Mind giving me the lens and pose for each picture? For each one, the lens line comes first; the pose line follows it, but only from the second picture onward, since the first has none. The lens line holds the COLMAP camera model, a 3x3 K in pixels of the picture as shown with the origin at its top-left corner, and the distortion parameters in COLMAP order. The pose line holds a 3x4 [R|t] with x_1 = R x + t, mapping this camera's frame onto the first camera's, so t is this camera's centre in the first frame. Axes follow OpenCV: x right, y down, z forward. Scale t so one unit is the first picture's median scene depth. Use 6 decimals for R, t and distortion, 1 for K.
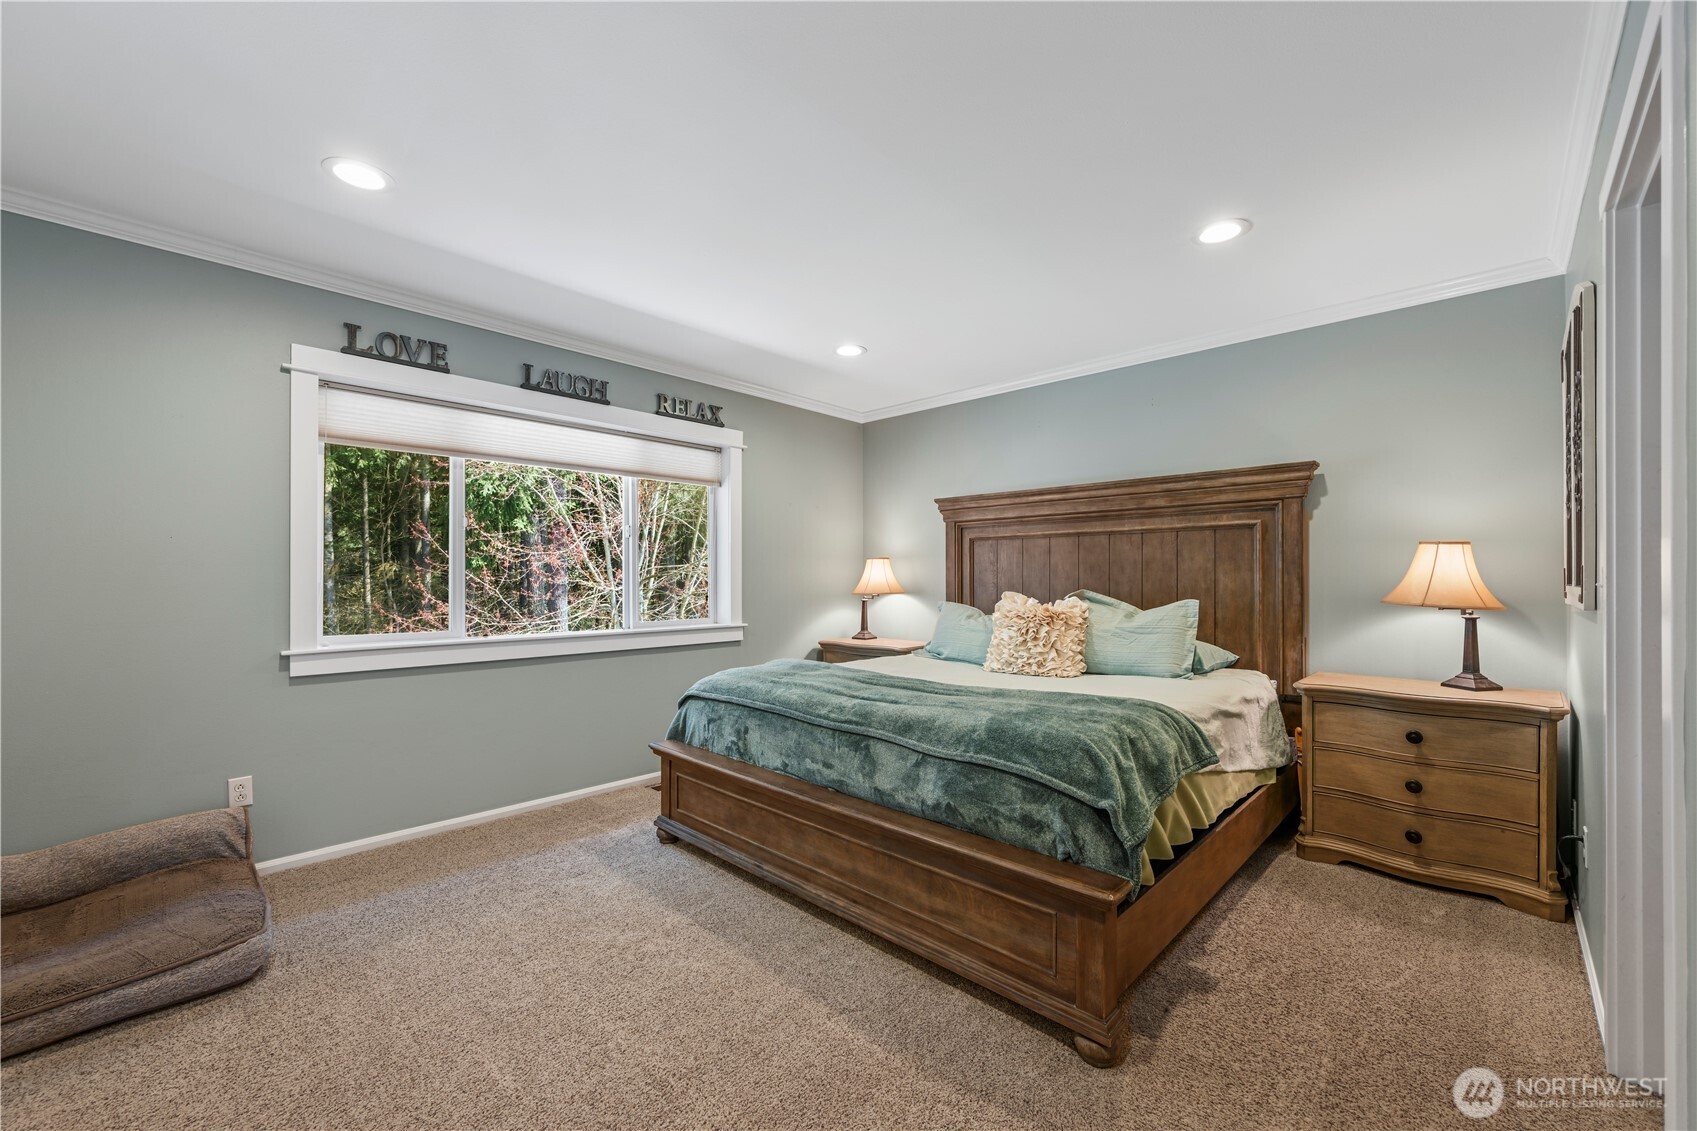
lens RADIAL K [[682.2, 0, 851.5], [0, 682.2, 575.9], [0, 0, 1]] dist [0.002962, 0.000151]
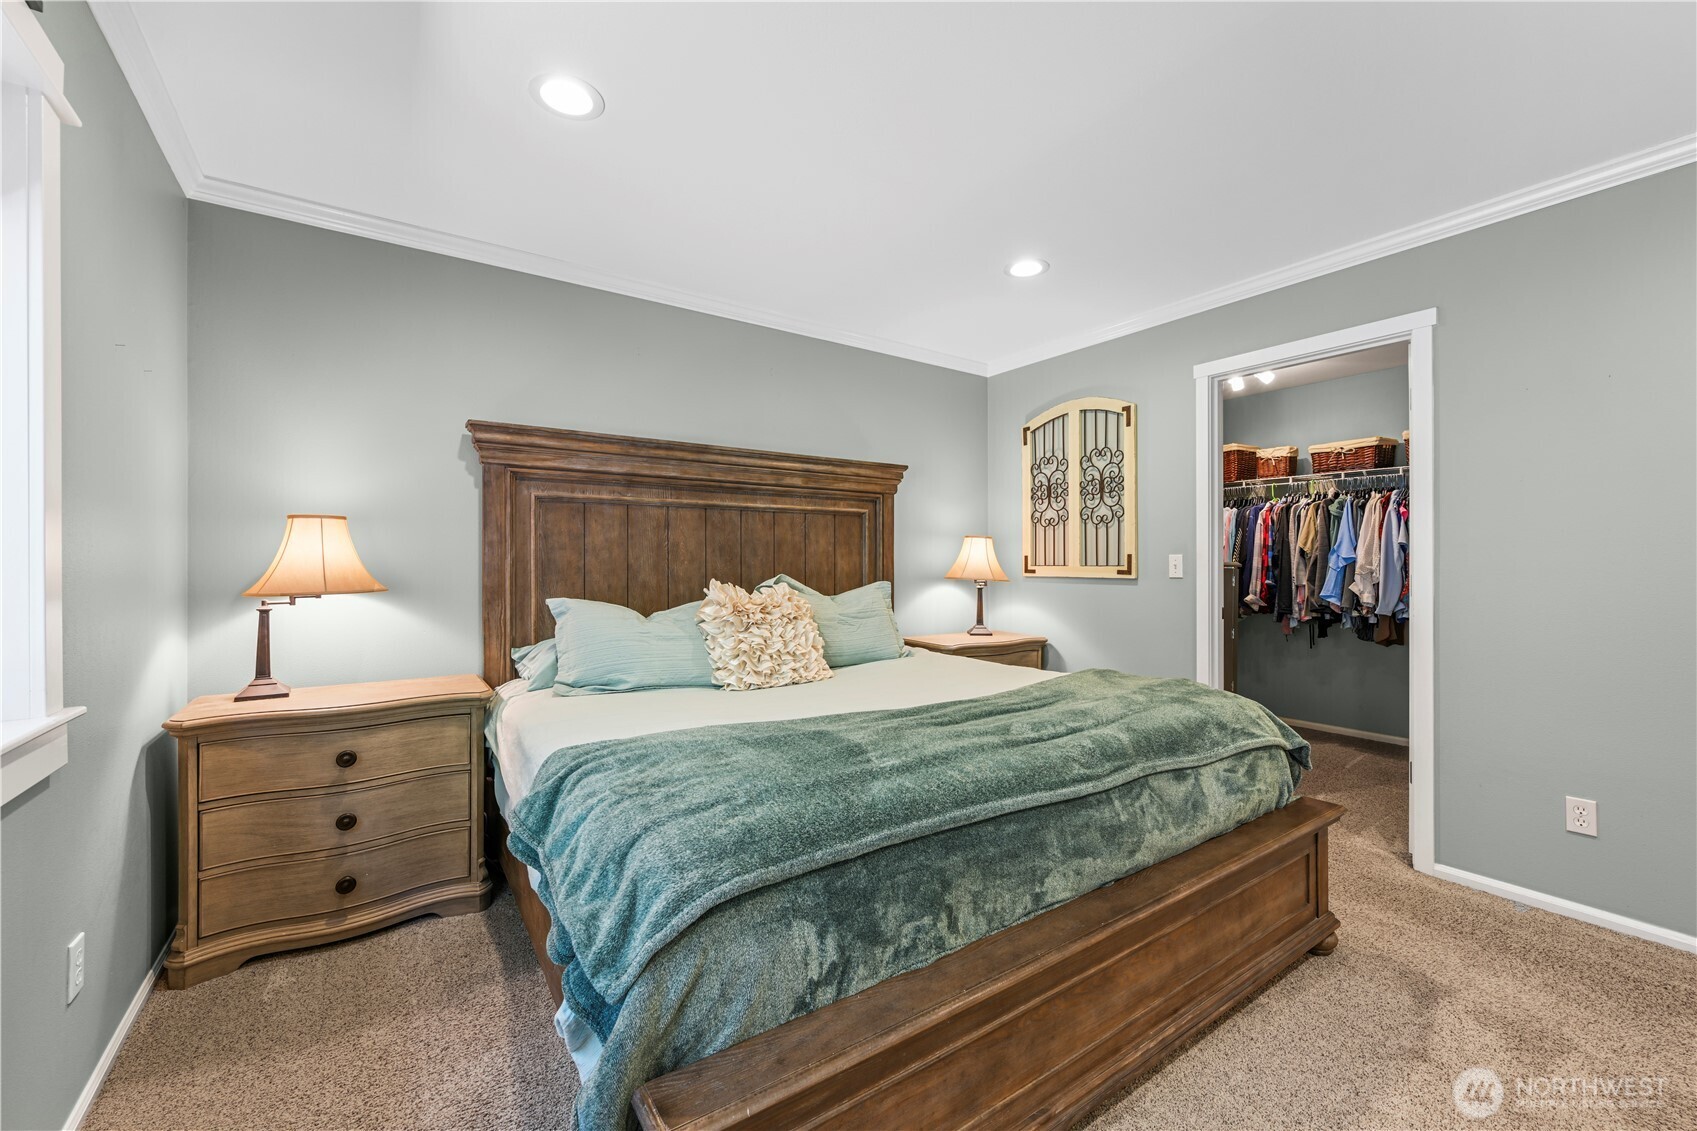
lens RADIAL K [[682.2, 0, 851.3], [0, 682.2, 562.3], [0, 0, 1]] dist [0.002962, 0.000151]
pose [[0.195451, 0.003725, 0.980706, -0.453615], [-0.002790, 0.999991, -0.003242, 0.007574], [-0.980709, -0.002103, 0.195460, 0.712261]]
